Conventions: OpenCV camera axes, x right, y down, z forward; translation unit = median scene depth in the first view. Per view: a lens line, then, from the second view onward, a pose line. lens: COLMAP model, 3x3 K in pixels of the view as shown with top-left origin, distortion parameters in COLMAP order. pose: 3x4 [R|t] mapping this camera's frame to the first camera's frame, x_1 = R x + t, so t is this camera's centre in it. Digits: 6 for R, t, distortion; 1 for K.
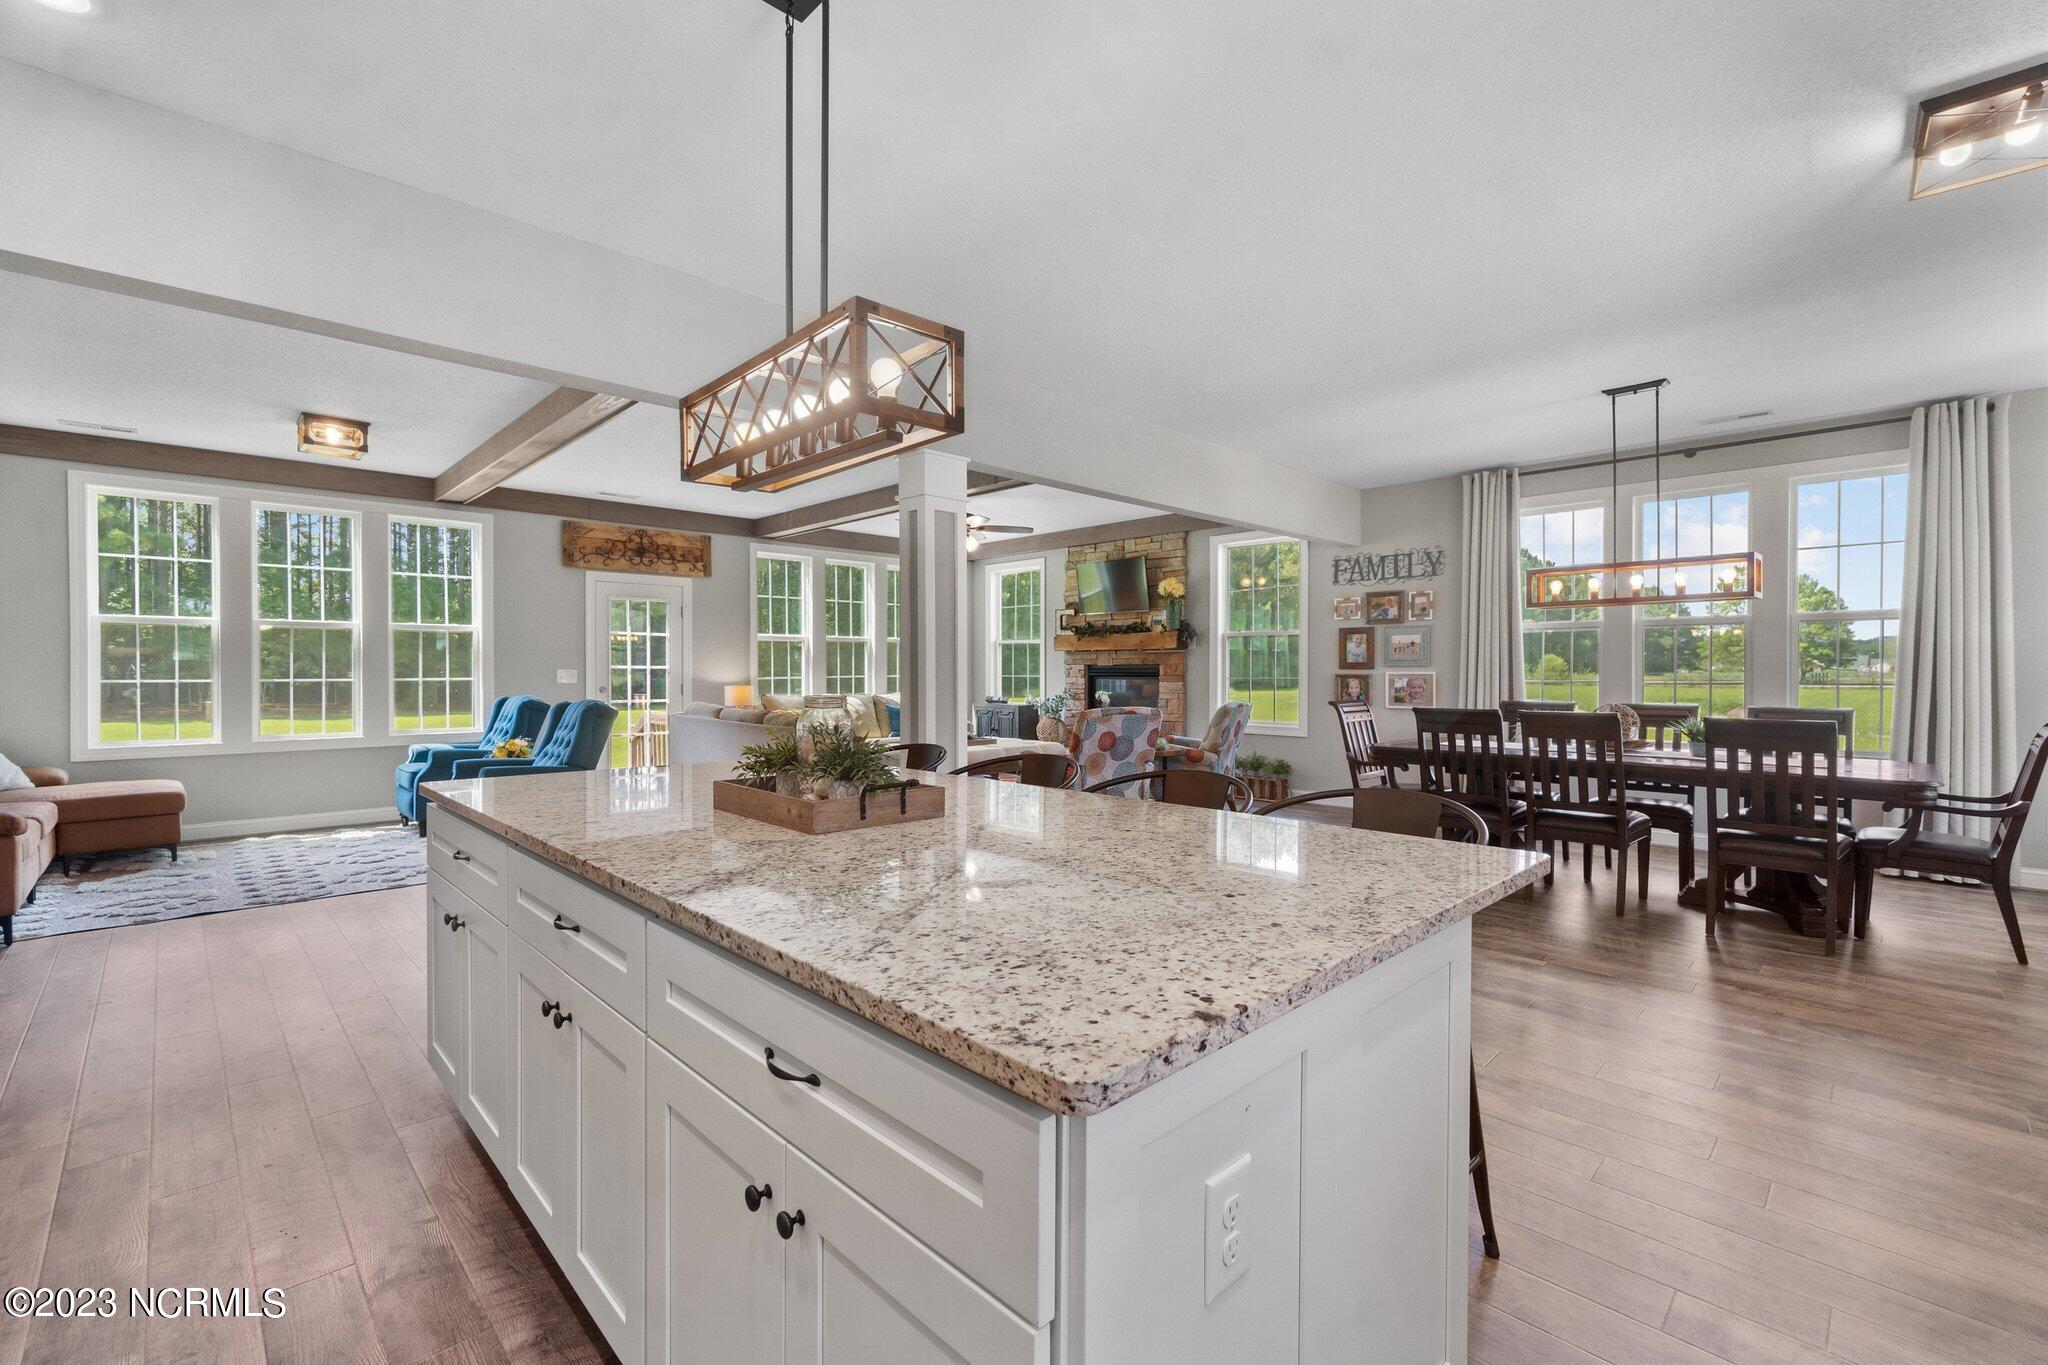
lens RADIAL K [[886.0, 0, 1011.1], [0, 886.0, 676.0], [0, 0, 1]] dist [-0.002297, -0.000190]
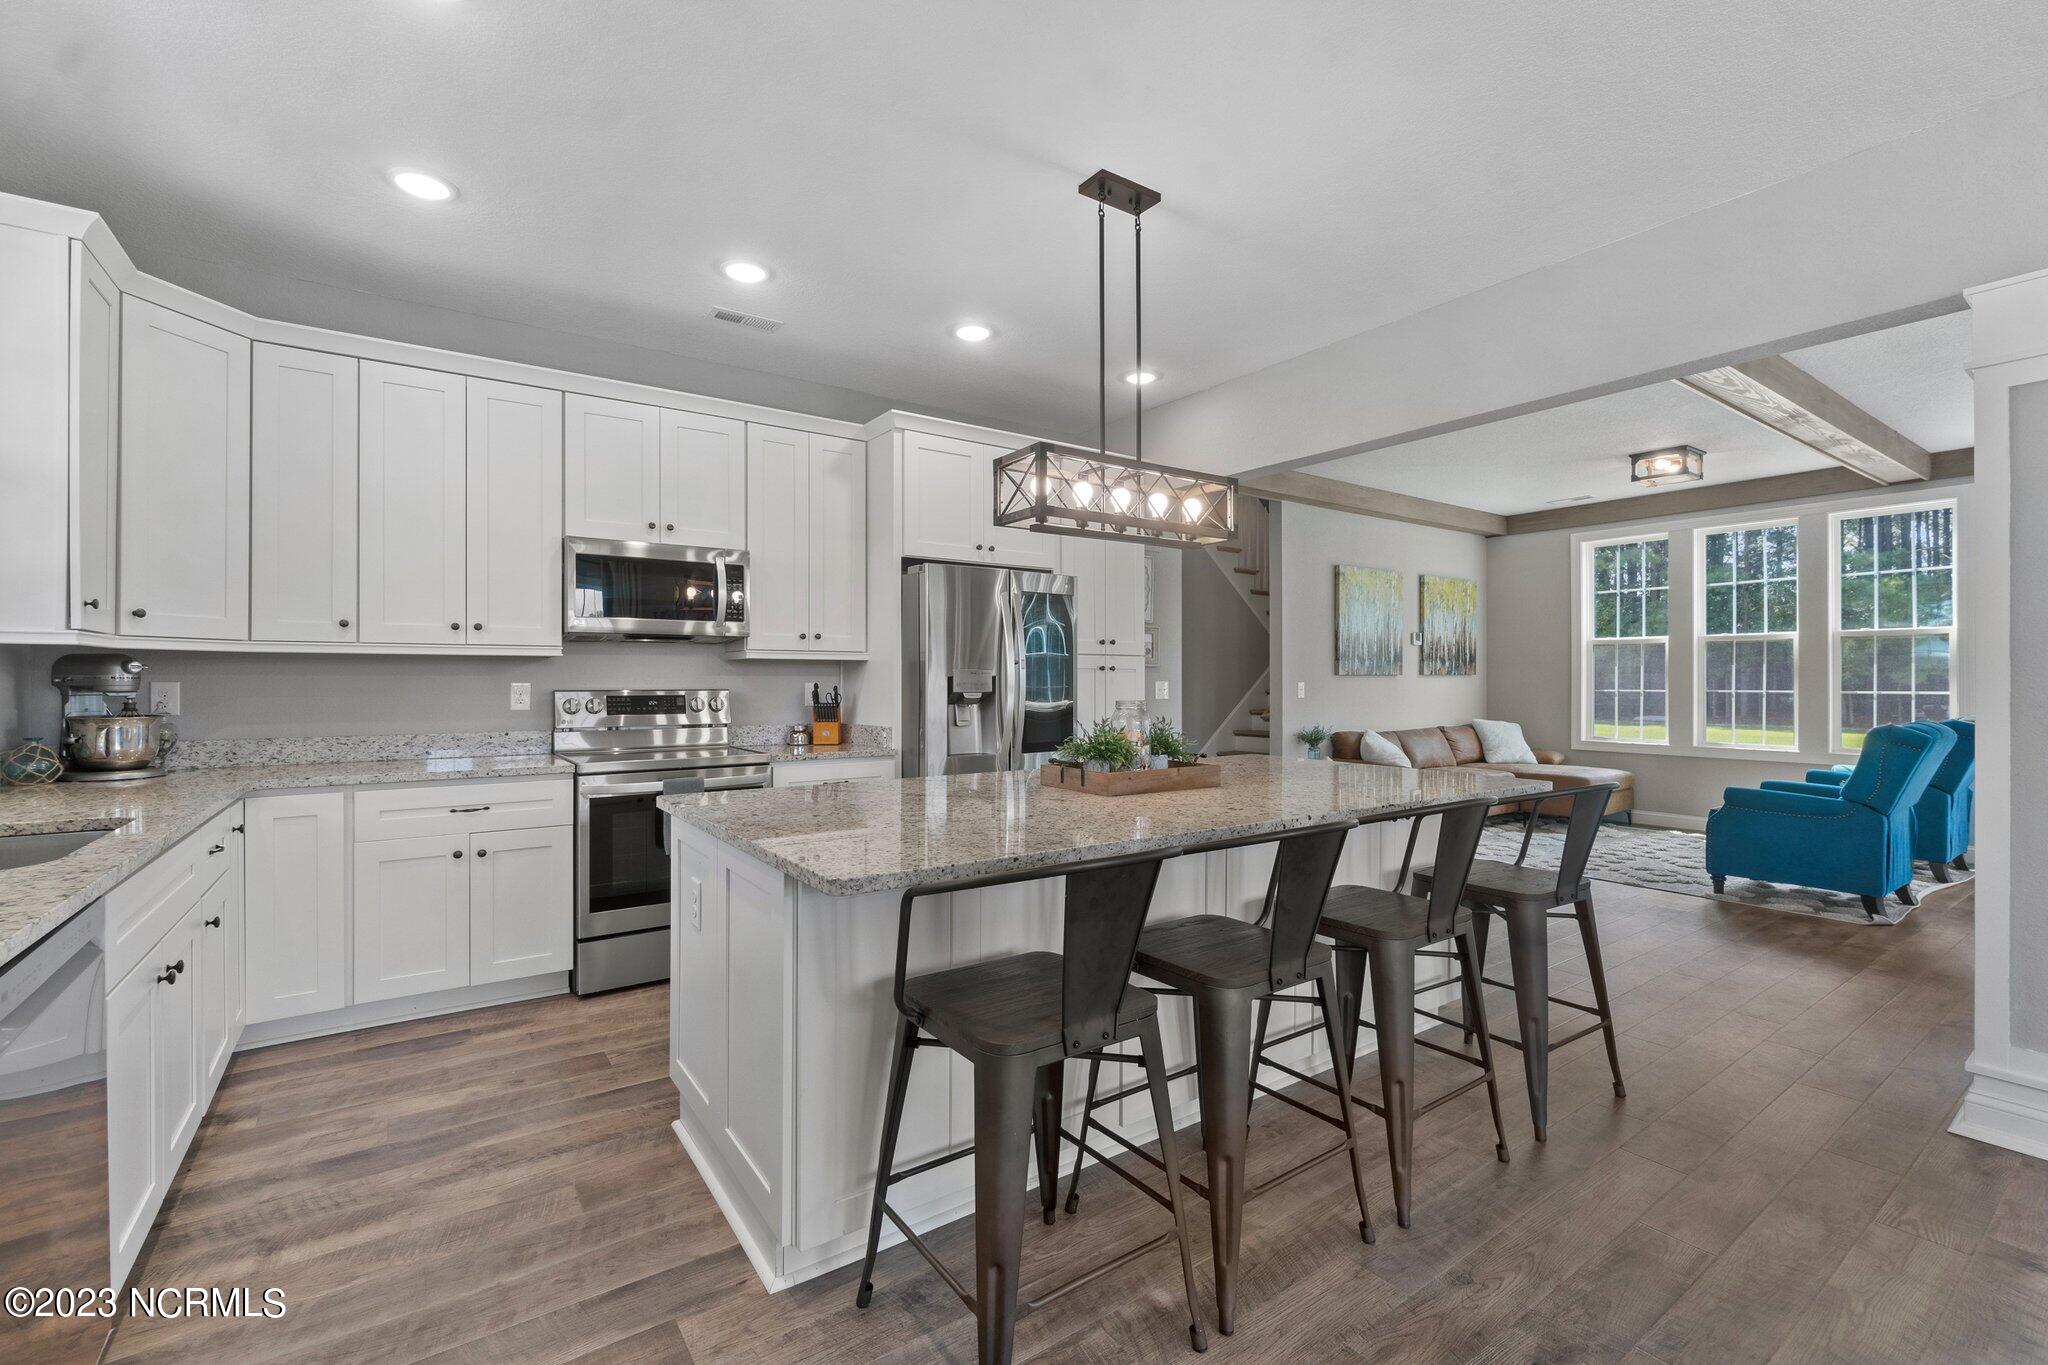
lens RADIAL K [[886.0, 0, 1013.6], [0, 886.0, 679.7], [0, 0, 1]] dist [-0.002297, -0.000190]
pose [[-0.144442, -0.001300, -0.989512, 0.549304], [-0.007804, 0.999970, -0.000174, -0.003587], [0.989482, 0.007696, -0.144448, 0.476314]]
